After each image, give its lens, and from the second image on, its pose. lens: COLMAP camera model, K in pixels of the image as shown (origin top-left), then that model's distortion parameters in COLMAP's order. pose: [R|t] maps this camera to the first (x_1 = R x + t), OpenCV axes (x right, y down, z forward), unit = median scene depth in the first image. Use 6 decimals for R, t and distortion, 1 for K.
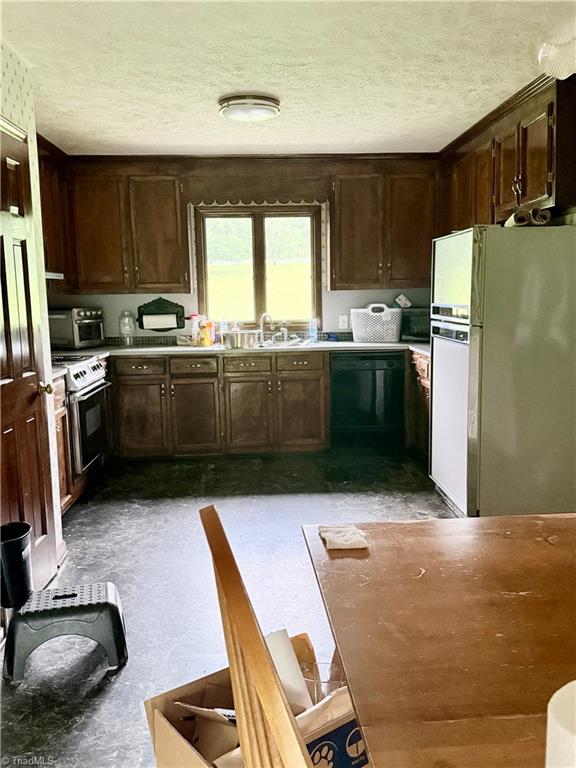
lens RADIAL K [[685.5, 0, 288.0], [0, 685.5, 384.0], [0, 0, 1]] dist [0.001242, 0.000404]
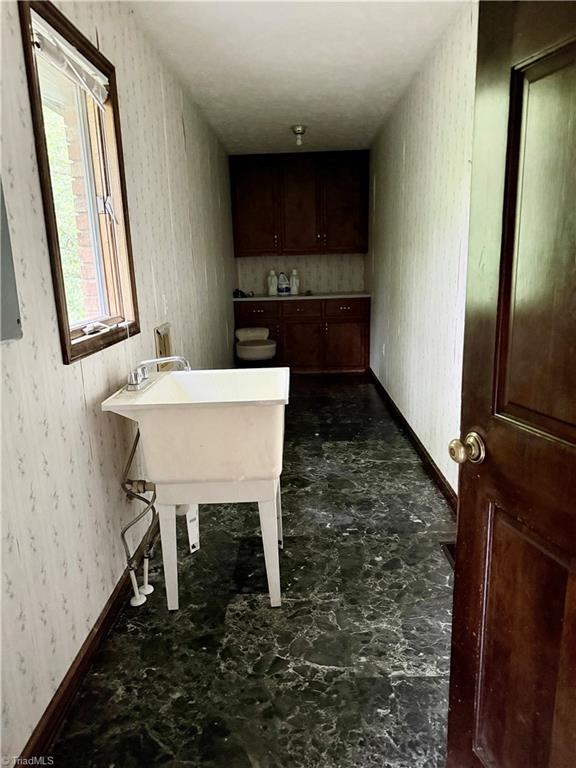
lens RADIAL K [[540.8, 0, 288.0], [0, 540.8, 384.0], [0, 0, 1]] dist [0.062016, -0.002011]
pose [[0.065254, -0.206706, 0.976225, -0.649721], [0.165984, 0.966929, 0.193643, -0.070475], [-0.983967, 0.149402, 0.097406, 0.683214]]
